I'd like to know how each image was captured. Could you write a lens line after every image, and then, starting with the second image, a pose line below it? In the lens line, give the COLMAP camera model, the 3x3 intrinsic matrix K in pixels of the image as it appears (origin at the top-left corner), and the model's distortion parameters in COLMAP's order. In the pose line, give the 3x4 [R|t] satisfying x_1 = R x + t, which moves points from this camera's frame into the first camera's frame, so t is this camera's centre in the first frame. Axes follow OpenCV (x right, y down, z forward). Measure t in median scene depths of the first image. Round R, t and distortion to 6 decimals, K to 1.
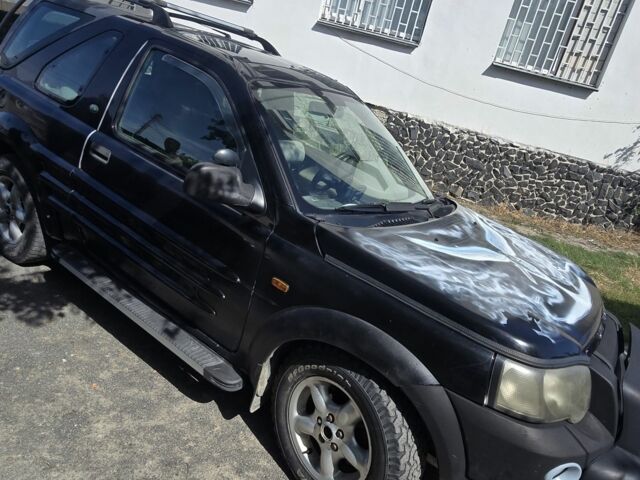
lens RADIAL K [[443.3, 0, 320.0], [0, 443.3, 240.0], [0, 0, 1]] dist [-0.000596, -0.000124]
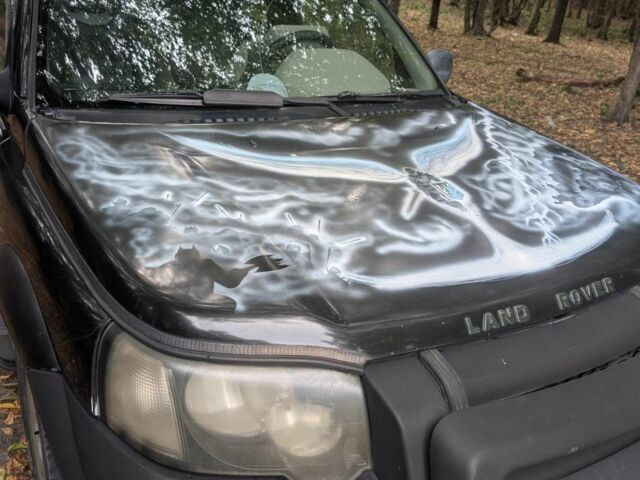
lens RADIAL K [[578.2, 0, 320.0], [0, 578.2, 240.0], [0, 0, 1]] dist [0.001550, 0.000015]
pose [[0.920456, 0.016954, -0.390479, 0.746536], [-0.005808, 0.999542, 0.029710, 0.118791], [0.390804, -0.025079, 0.920132, 0.403131]]
